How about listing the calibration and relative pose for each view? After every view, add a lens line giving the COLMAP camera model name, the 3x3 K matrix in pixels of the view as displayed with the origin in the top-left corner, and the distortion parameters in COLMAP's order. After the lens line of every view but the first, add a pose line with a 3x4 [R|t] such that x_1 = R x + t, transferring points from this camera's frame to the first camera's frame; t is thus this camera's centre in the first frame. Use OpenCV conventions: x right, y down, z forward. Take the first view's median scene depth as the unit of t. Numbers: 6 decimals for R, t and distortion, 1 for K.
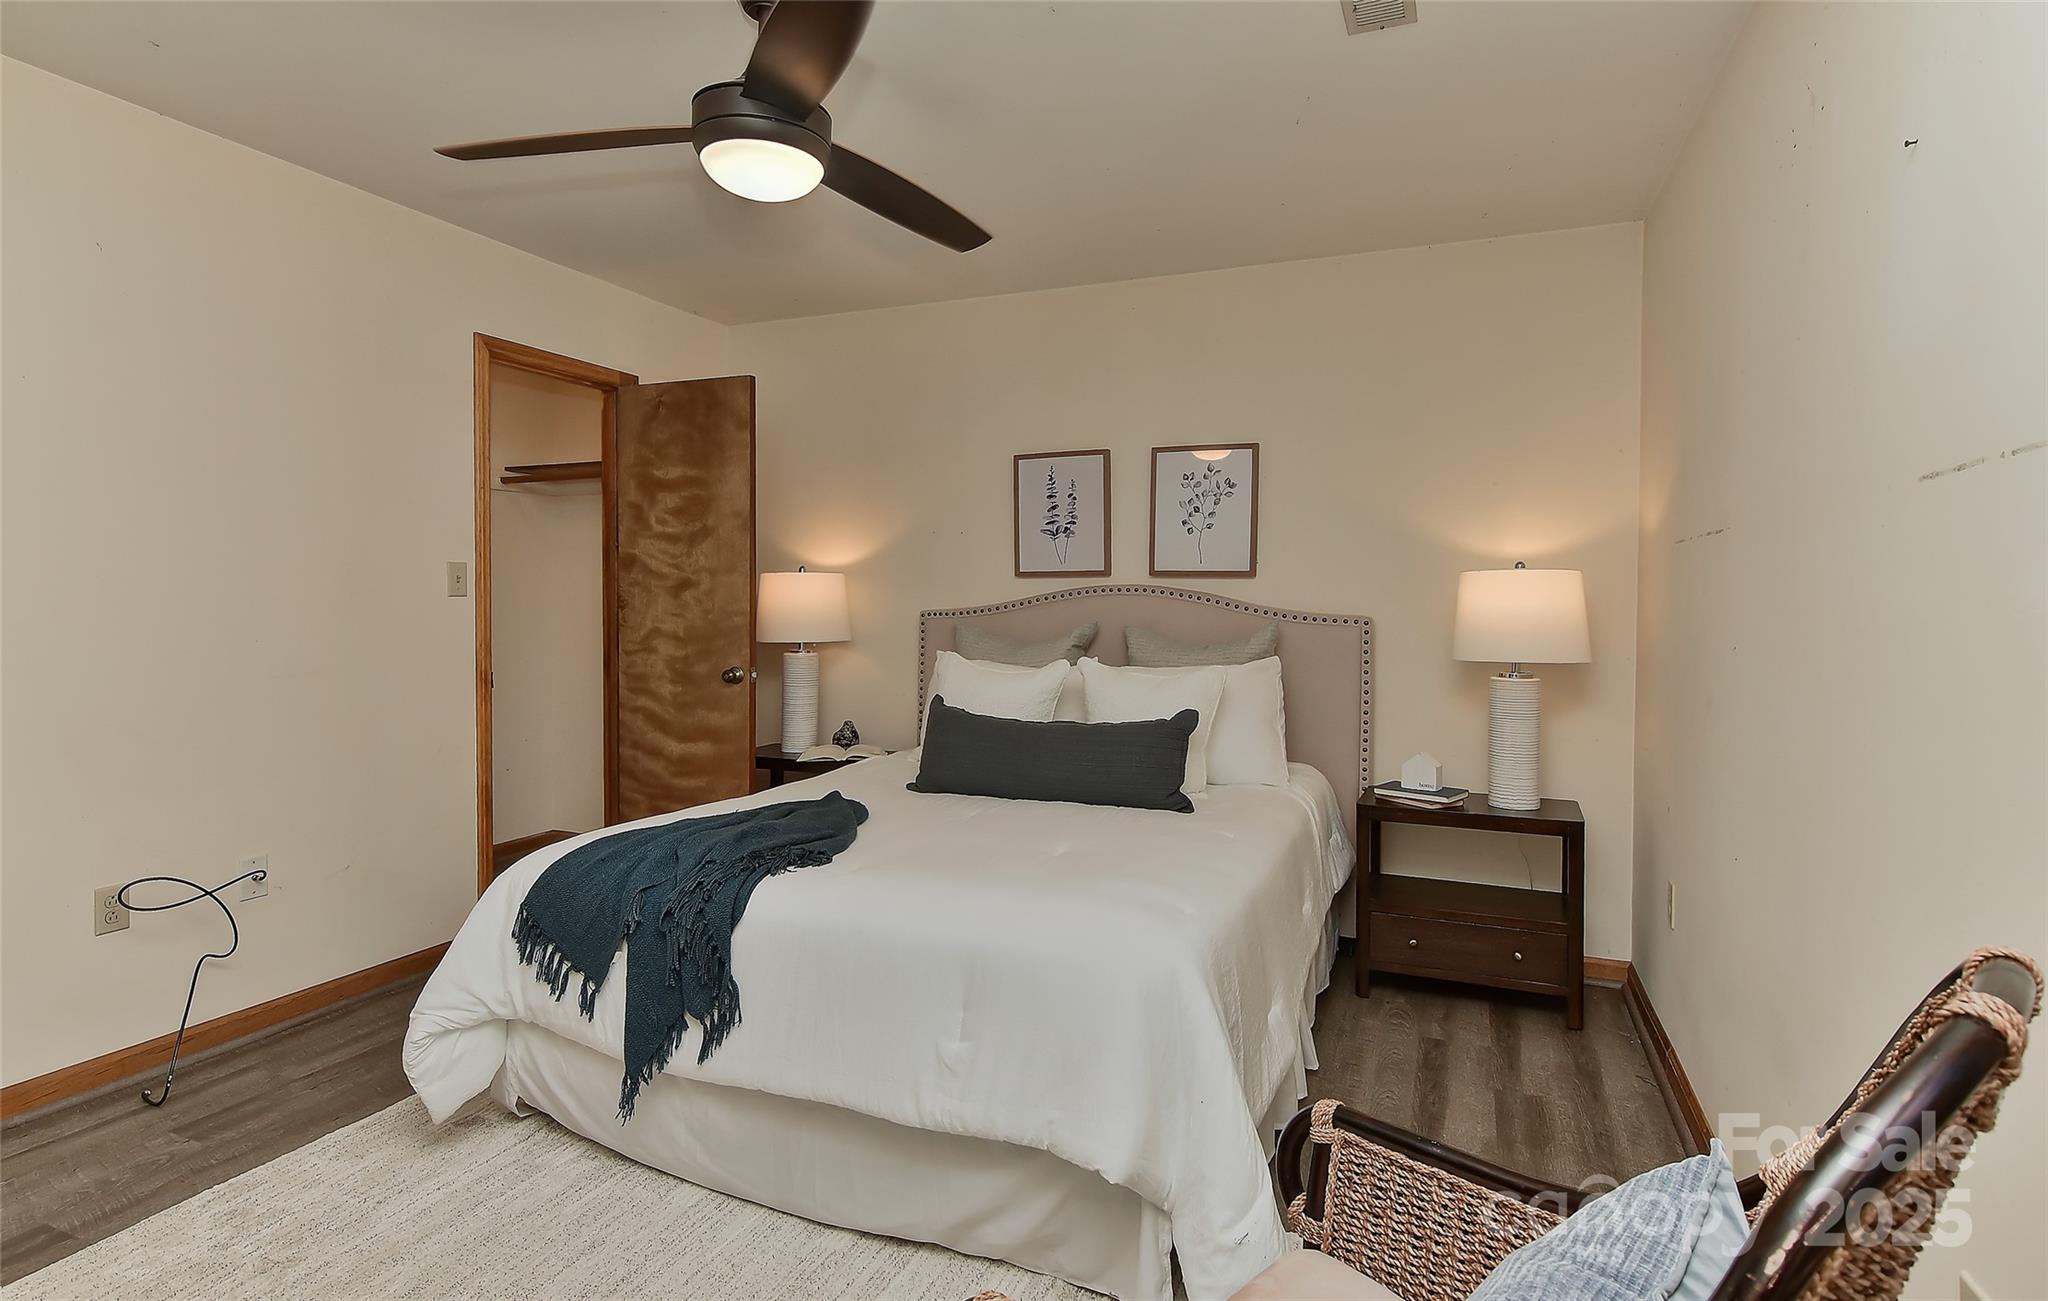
lens RADIAL K [[1041.2, 0, 1022.6], [0, 1041.2, 613.3], [0, 0, 1]] dist [-0.001121, -0.000100]
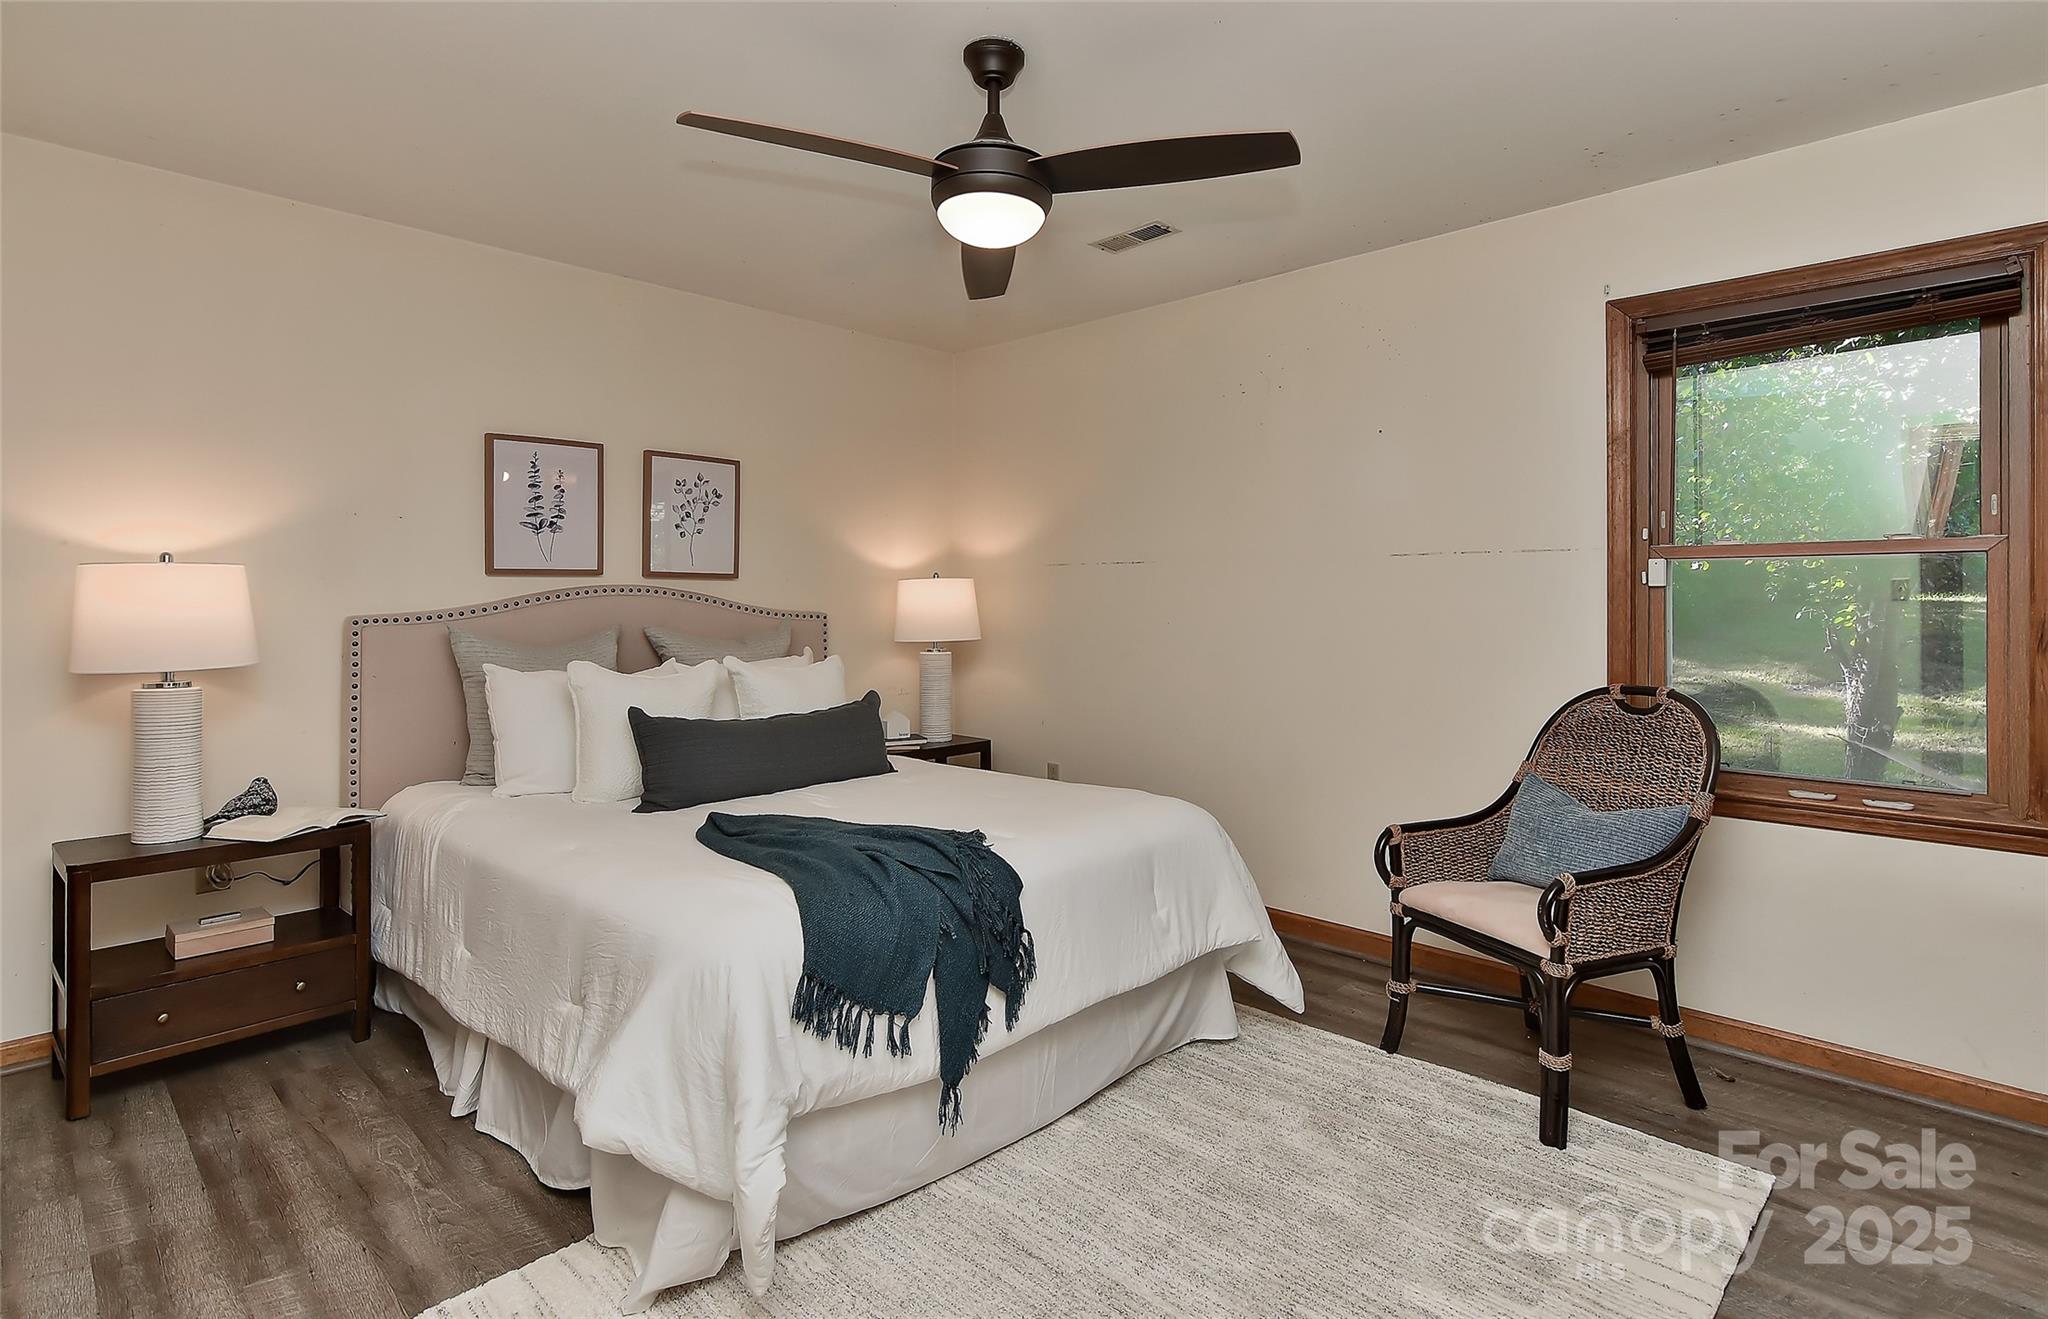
lens RADIAL K [[1000.5, 0, 1023.1], [0, 1000.5, 597.1], [0, 0, 1]] dist [0.000199, 0.000038]
pose [[0.354330, -0.004178, 0.935111, -0.664039], [0.016741, 0.999858, -0.001876, -0.008156], [-0.934971, 0.016320, 0.354350, 0.319778]]
